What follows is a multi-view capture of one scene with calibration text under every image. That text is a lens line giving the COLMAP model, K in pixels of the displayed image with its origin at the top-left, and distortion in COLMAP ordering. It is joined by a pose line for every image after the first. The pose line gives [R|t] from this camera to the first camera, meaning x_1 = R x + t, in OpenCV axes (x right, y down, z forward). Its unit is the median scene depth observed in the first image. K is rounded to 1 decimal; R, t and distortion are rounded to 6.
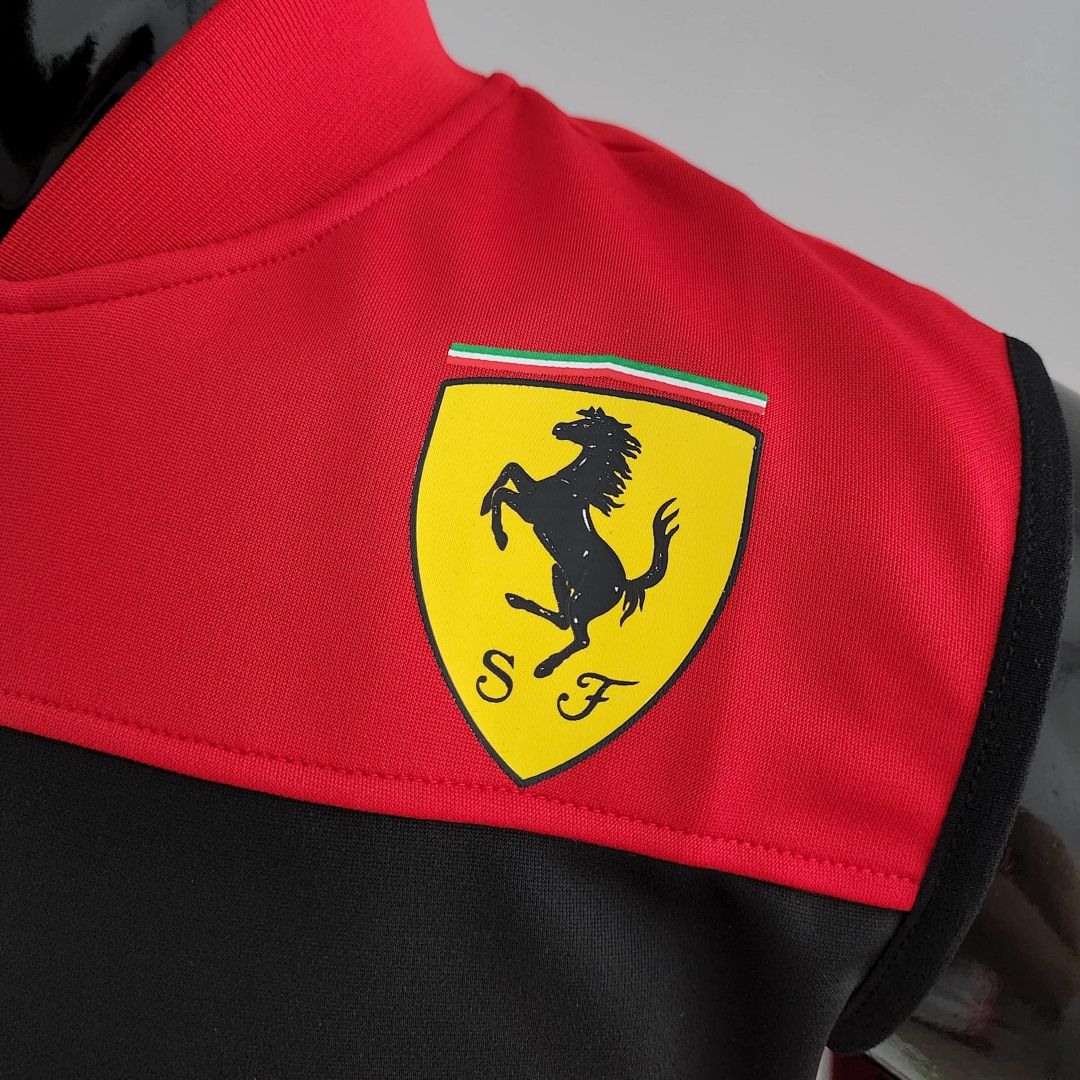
lens RADIAL K [[1069.9, 0, 540.0], [0, 1069.9, 540.0], [0, 0, 1]] dist [0.006288, -0.024308]
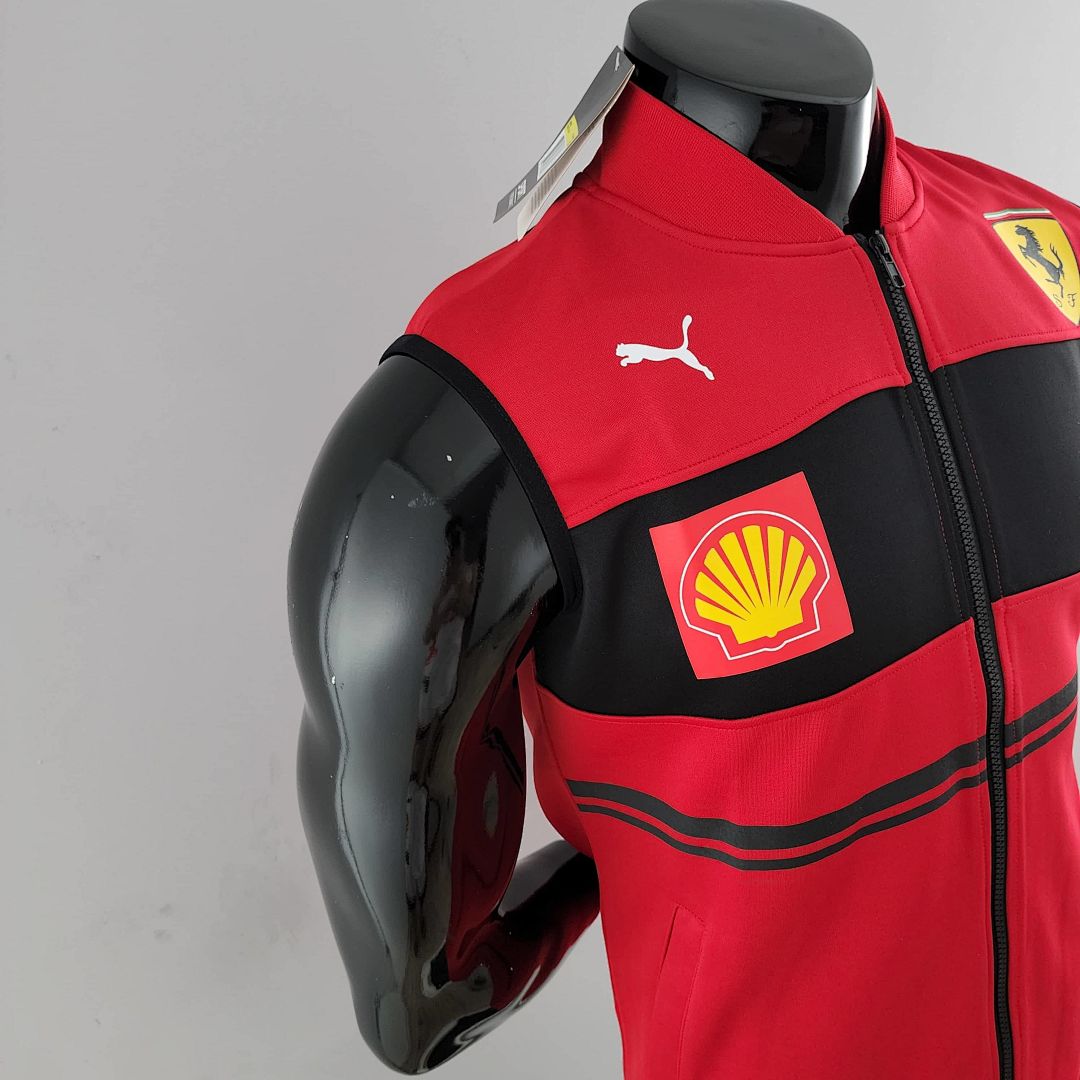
lens RADIAL K [[962.0, 0, 545.4], [0, 962.0, 540.2], [0, 0, 1]] dist [0.115357, -0.226151]
pose [[0.753962, -0.361986, 0.548185, -3.041681], [0.360084, 0.925679, 0.116007, -0.101667], [-0.549436, 0.109928, 0.828273, -0.529276]]
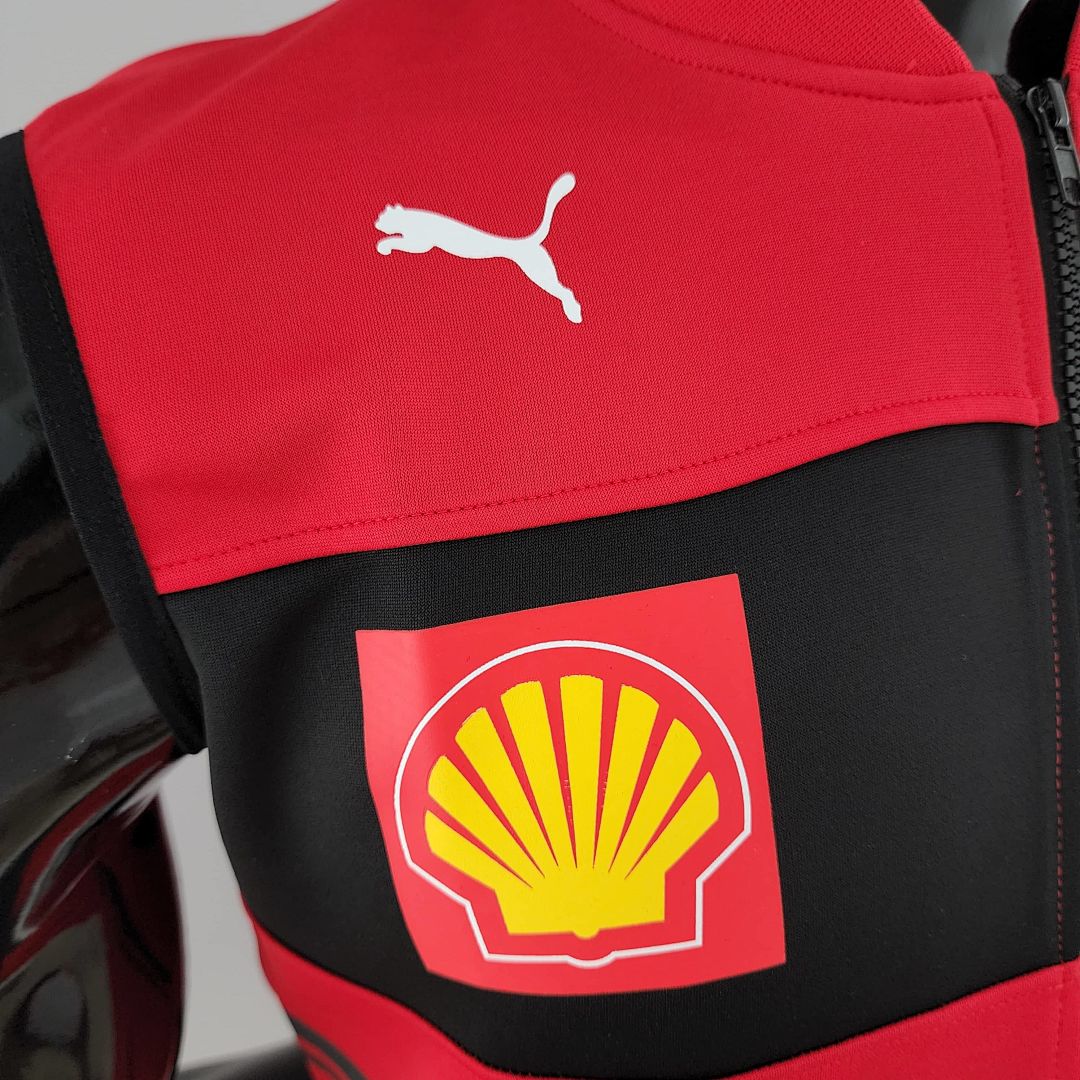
lens RADIAL K [[1069.9, 0, 540.0], [0, 1069.9, 540.0], [0, 0, 1]] dist [0.006288, -0.024308]
pose [[0.876627, -0.200161, 0.437562, -1.849417], [0.176573, 0.979747, 0.094430, 0.071235], [-0.447601, -0.005519, 0.894216, 0.180957]]
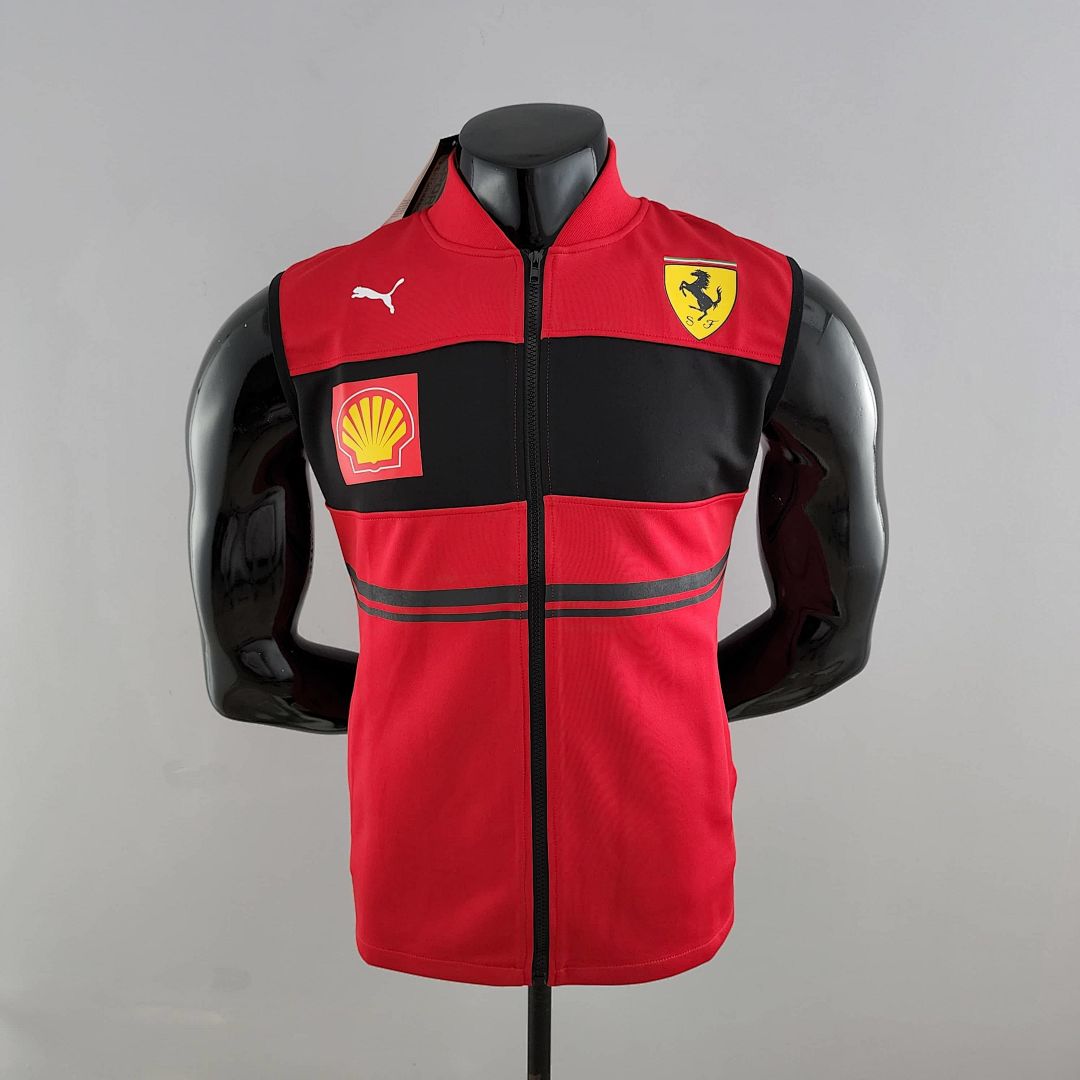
lens RADIAL K [[962.0, 0, 545.4], [0, 962.0, 540.2], [0, 0, 1]] dist [0.115357, -0.226151]
pose [[0.985138, -0.080316, 0.151831, -1.328795], [0.093626, 0.992172, -0.082641, 1.315991], [-0.144005, 0.095628, 0.984946, -2.870787]]
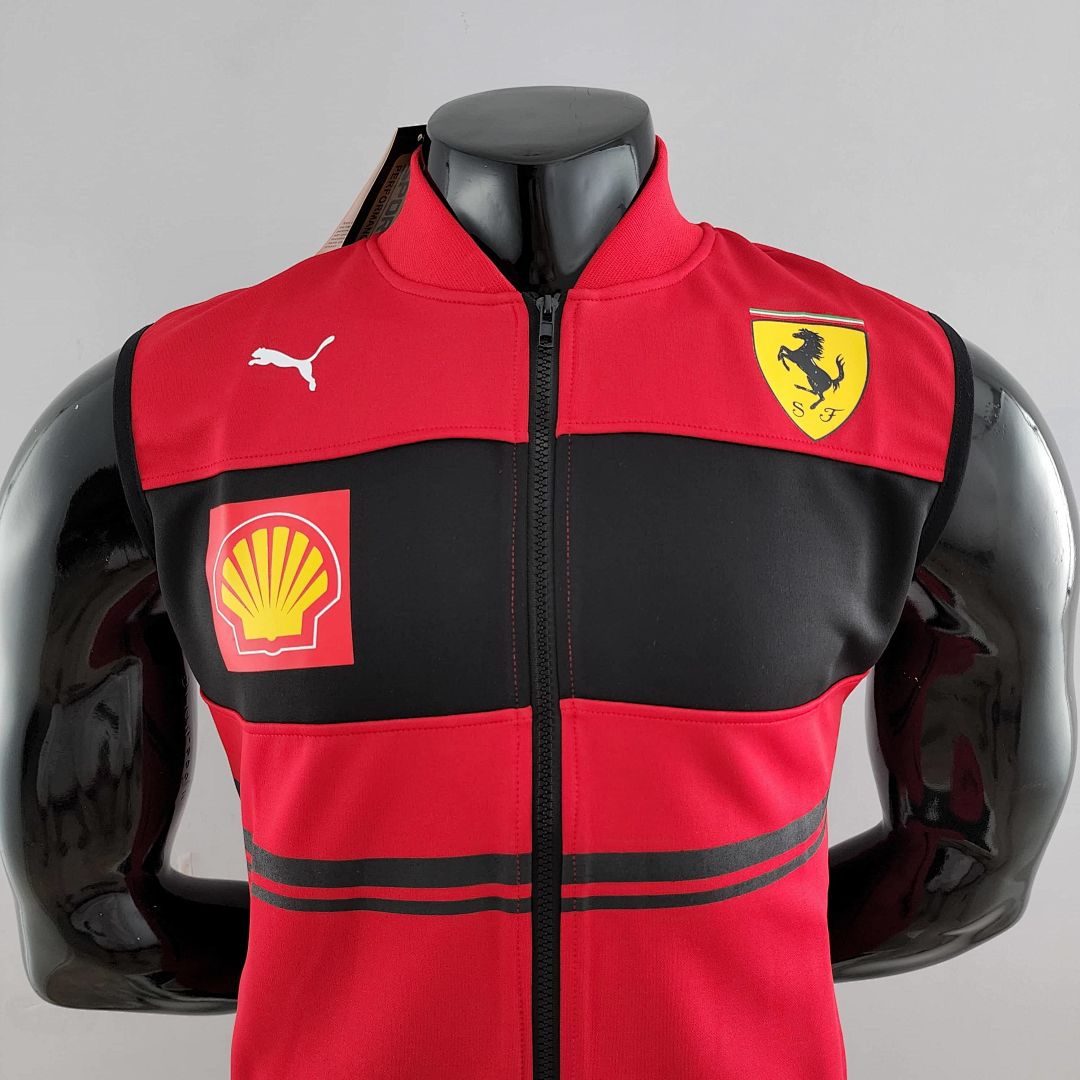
lens RADIAL K [[962.0, 0, 545.4], [0, 962.0, 540.2], [0, 0, 1]] dist [0.115357, -0.226151]
pose [[0.980704, -0.060148, 0.186017, -1.165070], [0.089277, 0.984277, -0.152412, 0.778629], [-0.173925, 0.166078, 0.970654, -1.298439]]
